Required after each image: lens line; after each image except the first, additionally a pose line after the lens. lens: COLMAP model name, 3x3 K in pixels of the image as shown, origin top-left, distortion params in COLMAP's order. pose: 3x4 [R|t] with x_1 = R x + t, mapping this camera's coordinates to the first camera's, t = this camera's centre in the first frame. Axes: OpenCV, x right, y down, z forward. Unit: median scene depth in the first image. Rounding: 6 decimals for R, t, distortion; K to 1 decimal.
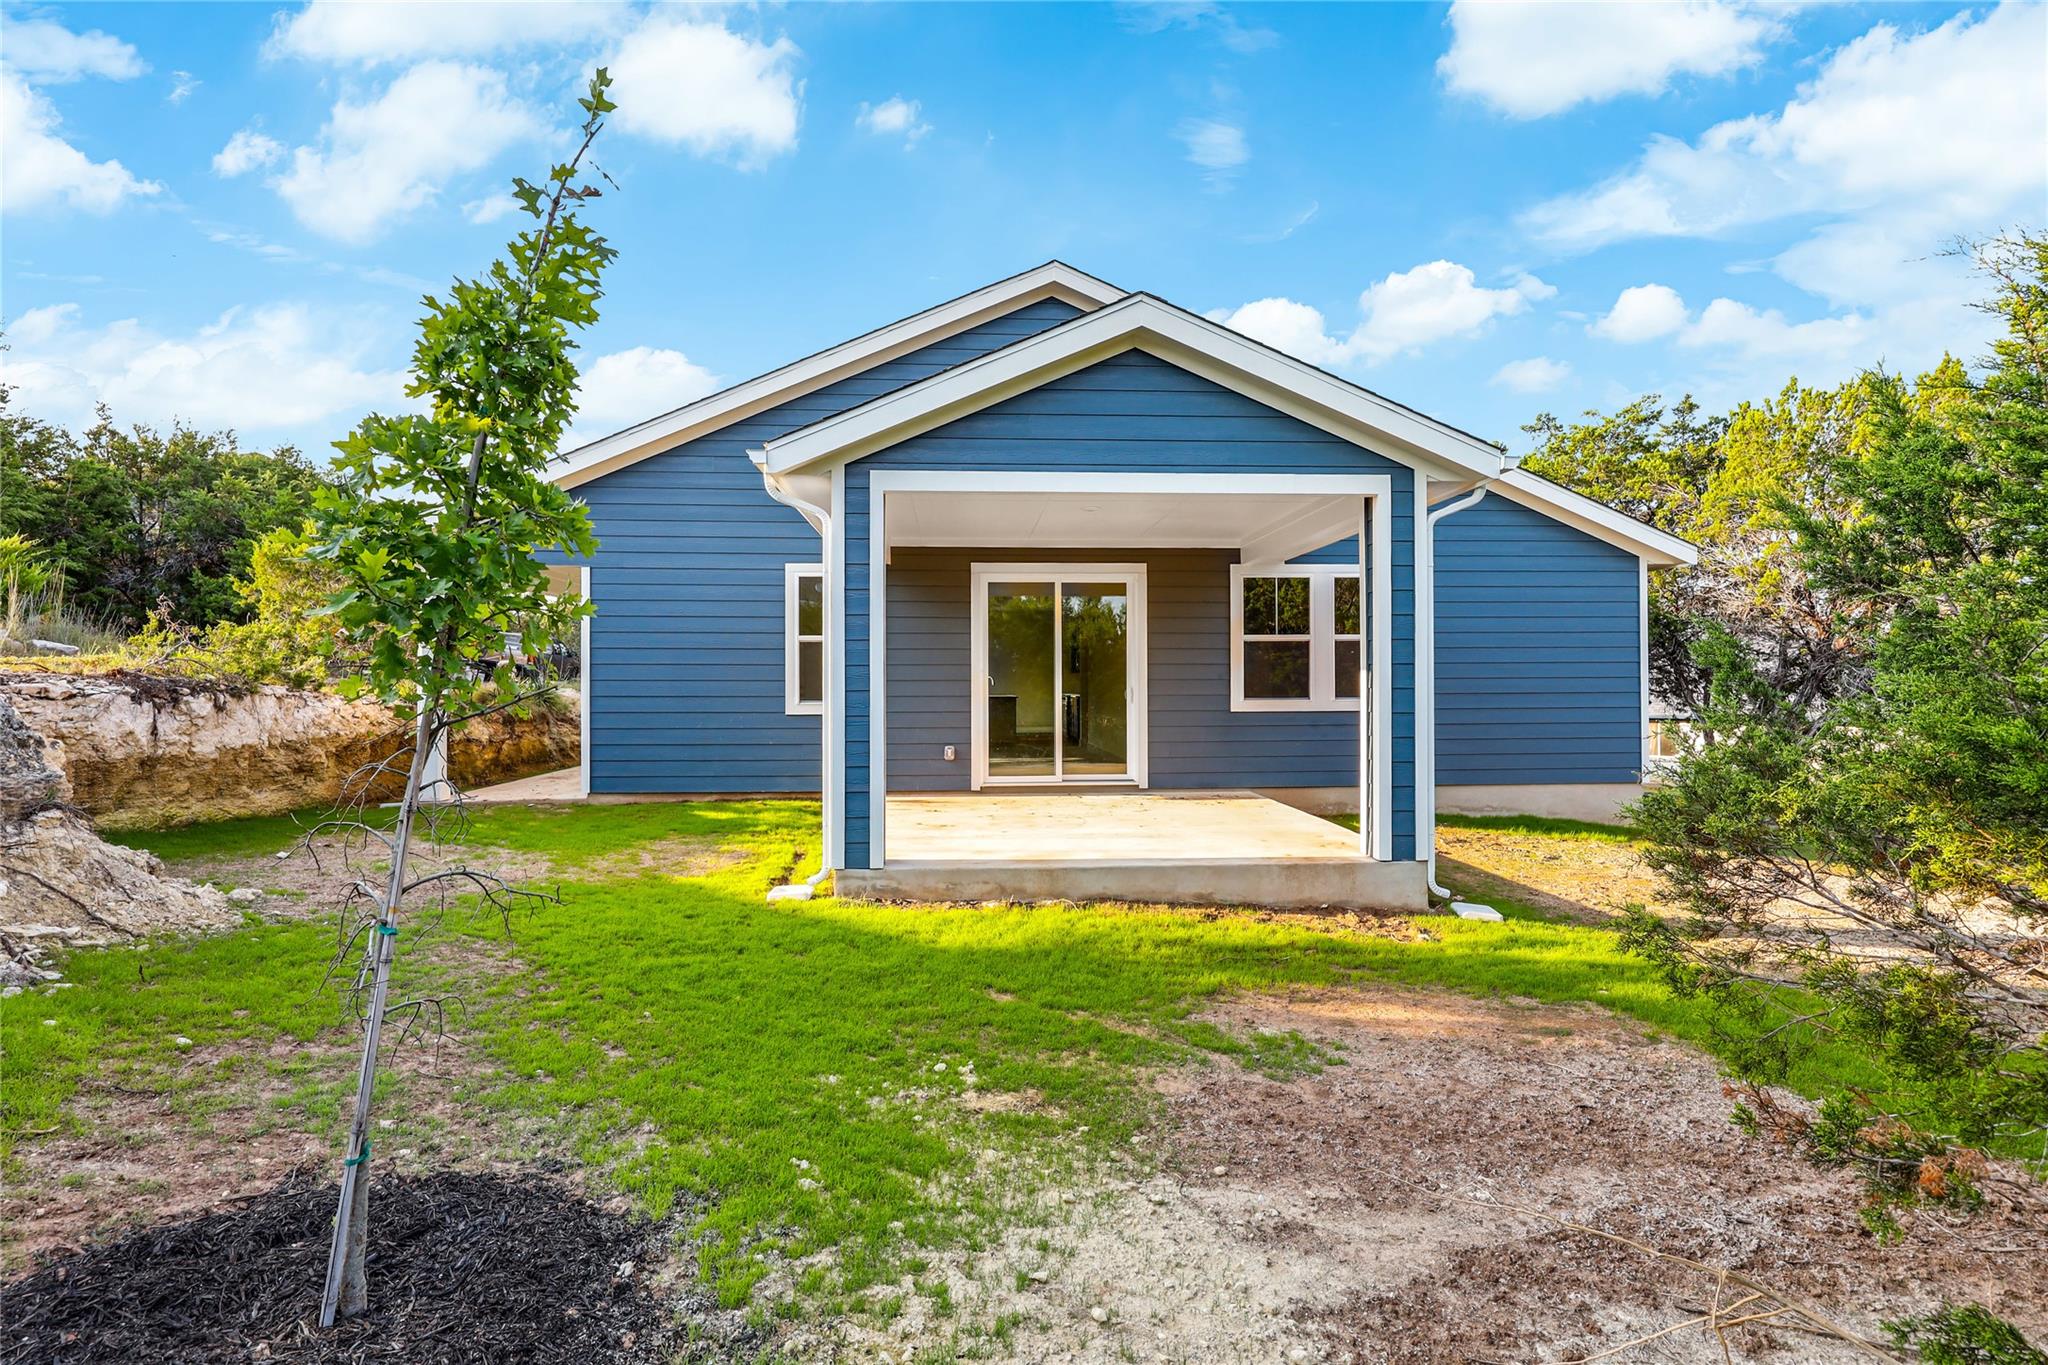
lens RADIAL K [[1073.0, 0, 1023.2], [0, 1073.0, 677.6], [0, 0, 1]] dist [0.003232, -0.001404]
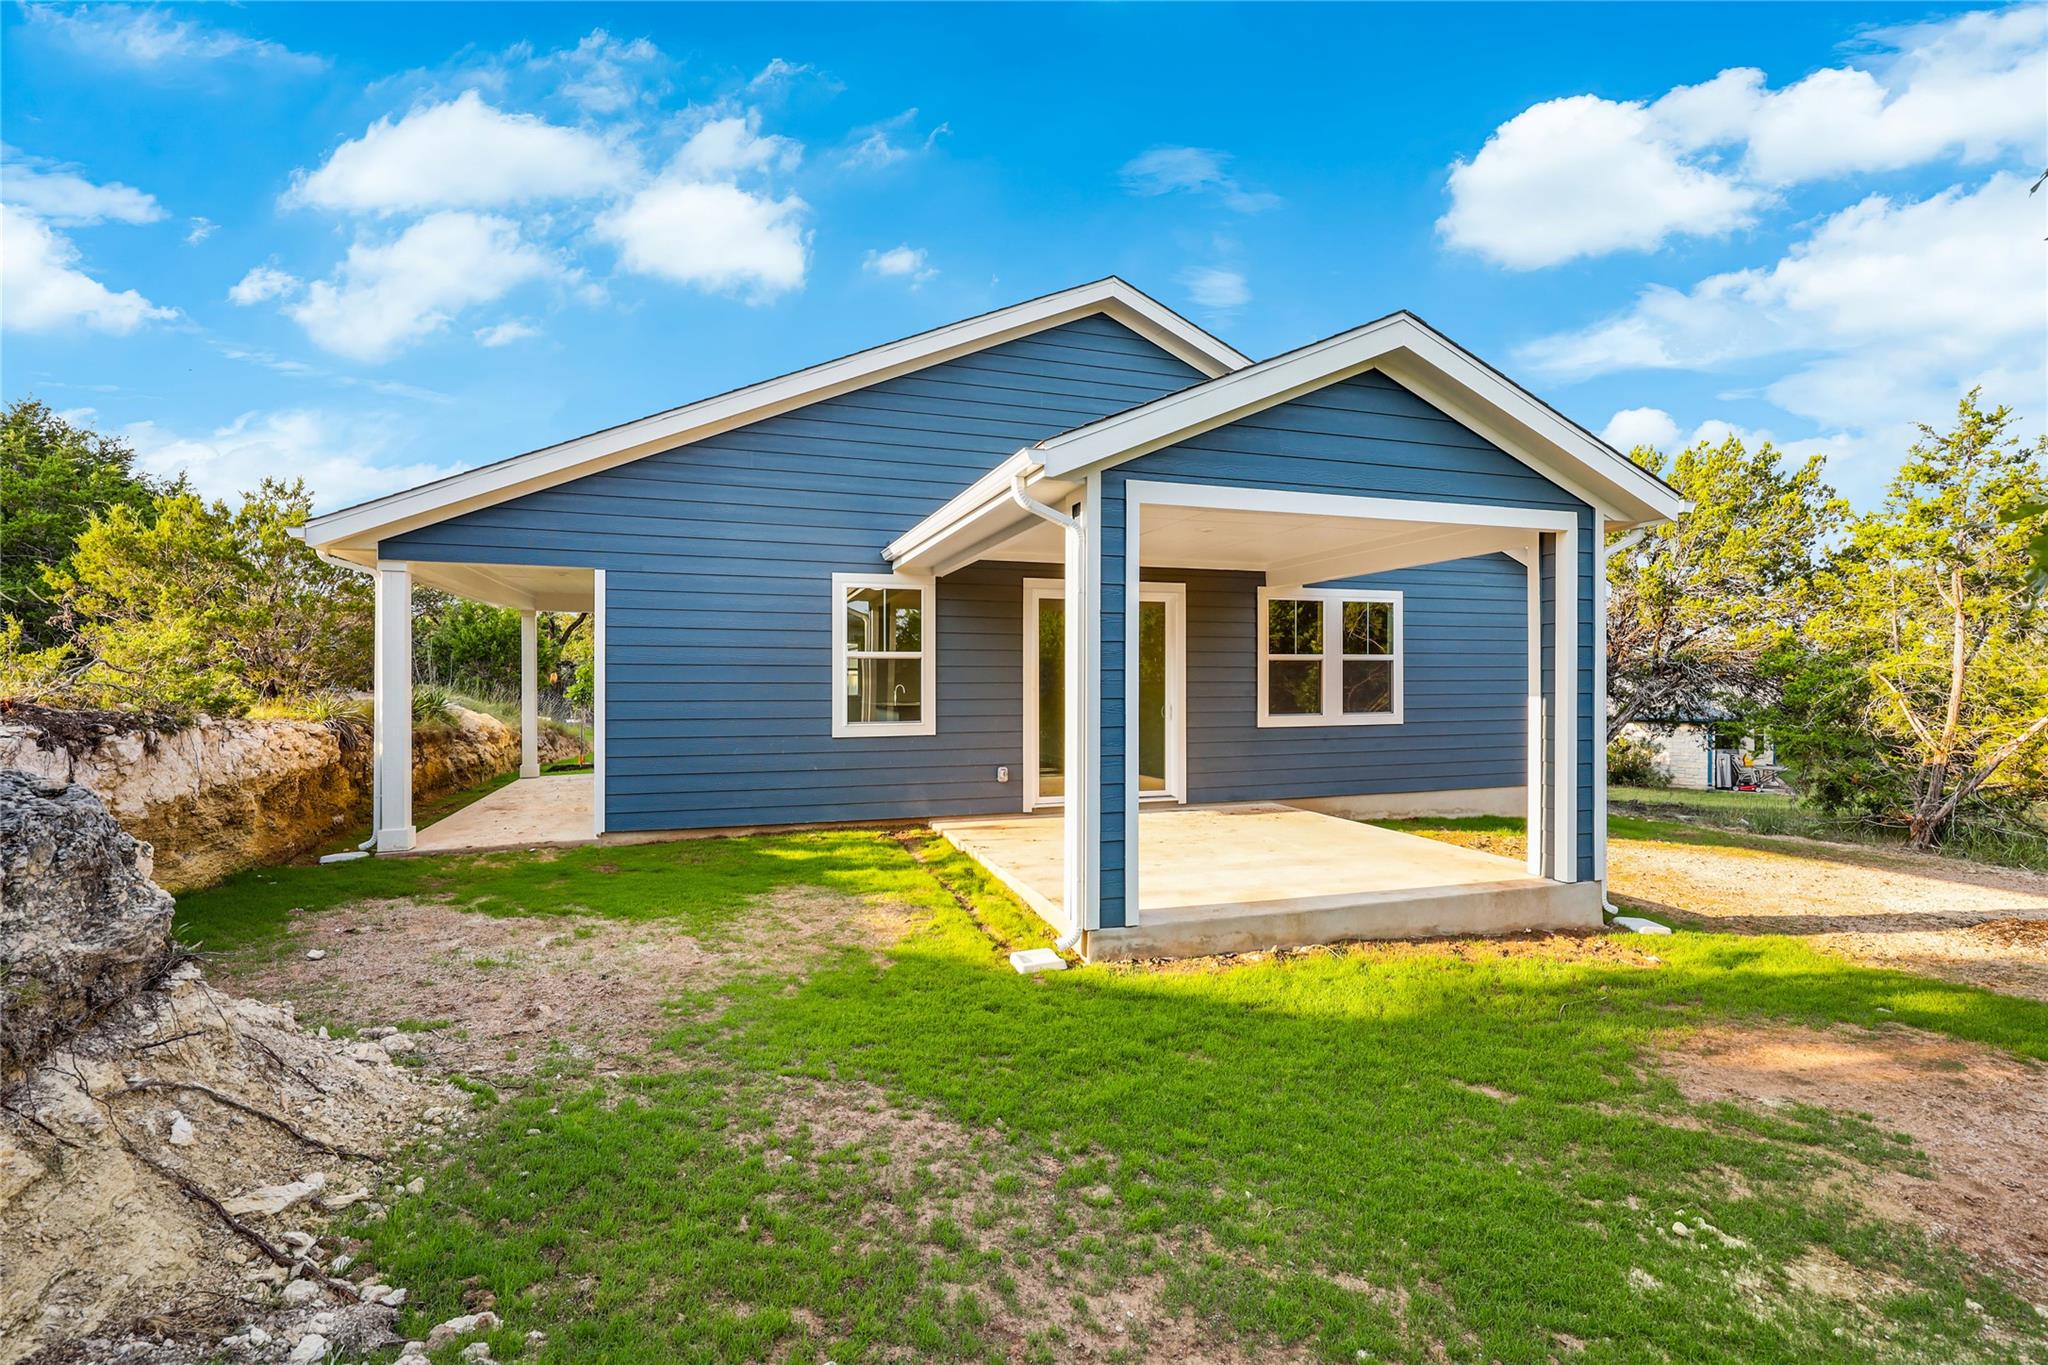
lens RADIAL K [[954.4, 0, 1016.2], [0, 954.4, 676.6], [0, 0, 1]] dist [0.000411, 0.000325]
pose [[0.961896, 0.001702, 0.273411, -0.433924], [-0.002916, 0.999988, 0.004035, -0.031451], [-0.273401, -0.004678, 0.961889, 0.255305]]
